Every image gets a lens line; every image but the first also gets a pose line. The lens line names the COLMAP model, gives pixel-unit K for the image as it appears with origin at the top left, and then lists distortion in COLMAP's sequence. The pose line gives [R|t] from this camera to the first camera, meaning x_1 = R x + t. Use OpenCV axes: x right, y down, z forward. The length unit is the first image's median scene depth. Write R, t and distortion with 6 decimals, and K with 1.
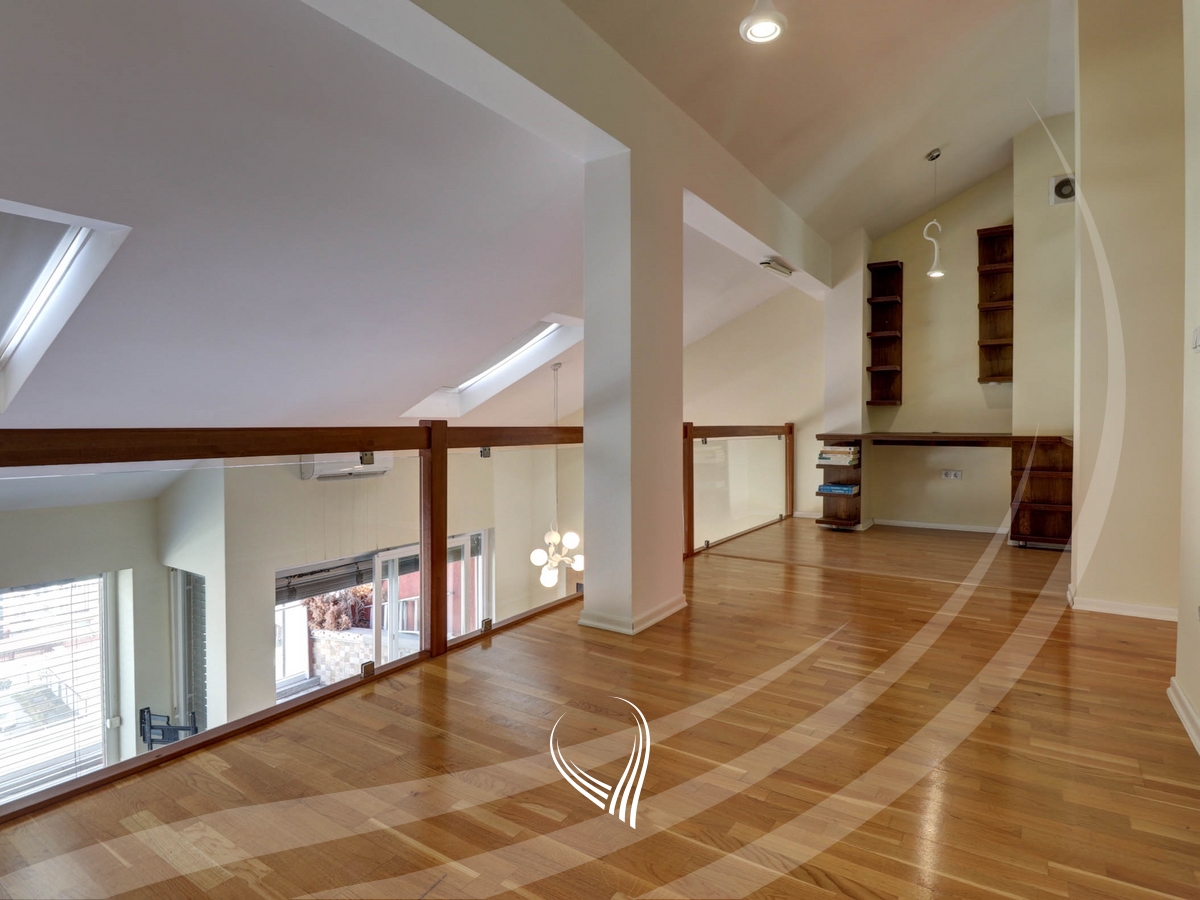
lens RADIAL K [[650.7, 0, 599.6], [0, 650.7, 428.7], [0, 0, 1]] dist [-0.000497, -0.000519]
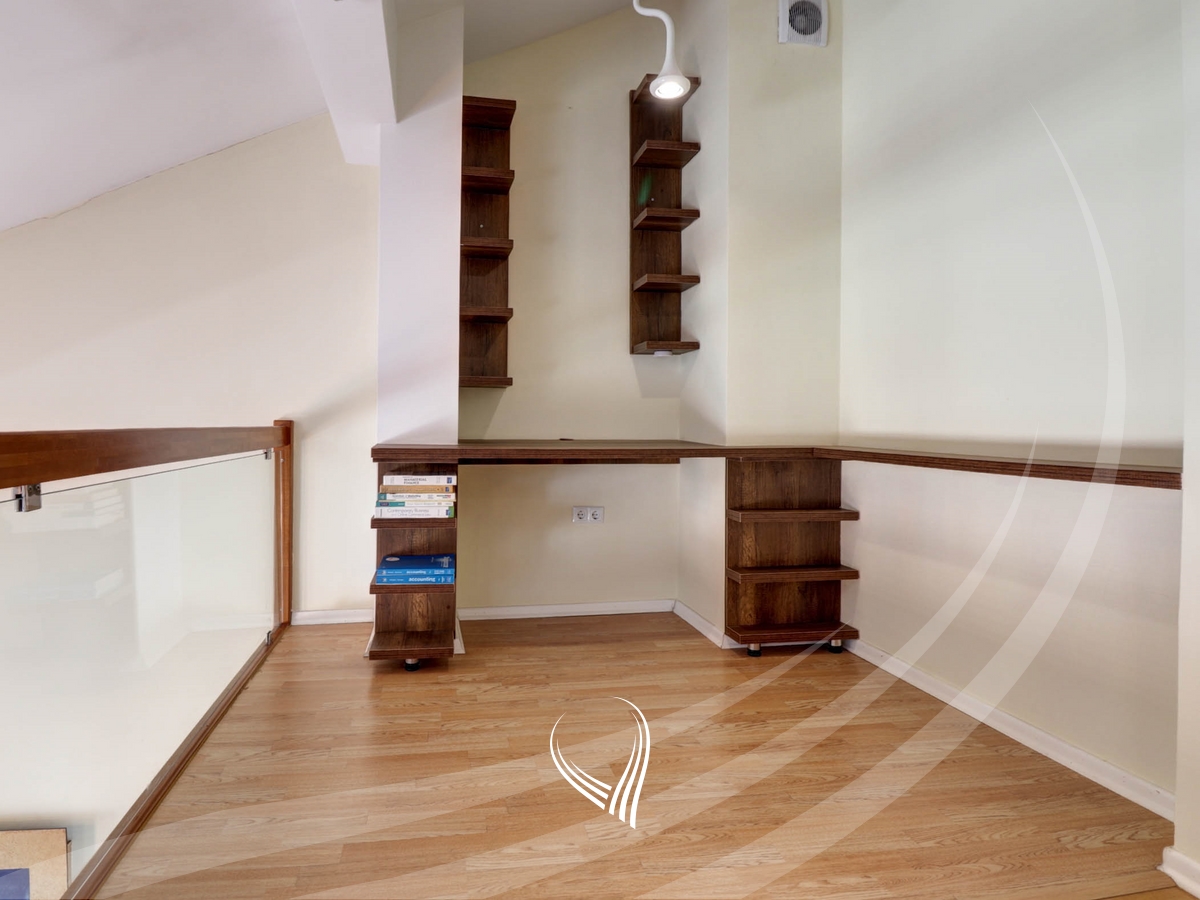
lens RADIAL K [[779.5, 0, 599.9], [0, 779.5, 421.2], [0, 0, 1]] dist [-0.031094, -0.002475]
pose [[0.735314, 0.007631, 0.677684, 0.098671], [-0.000322, 0.999940, -0.010910, -0.002675], [-0.677727, 0.007804, 0.735273, 0.512661]]
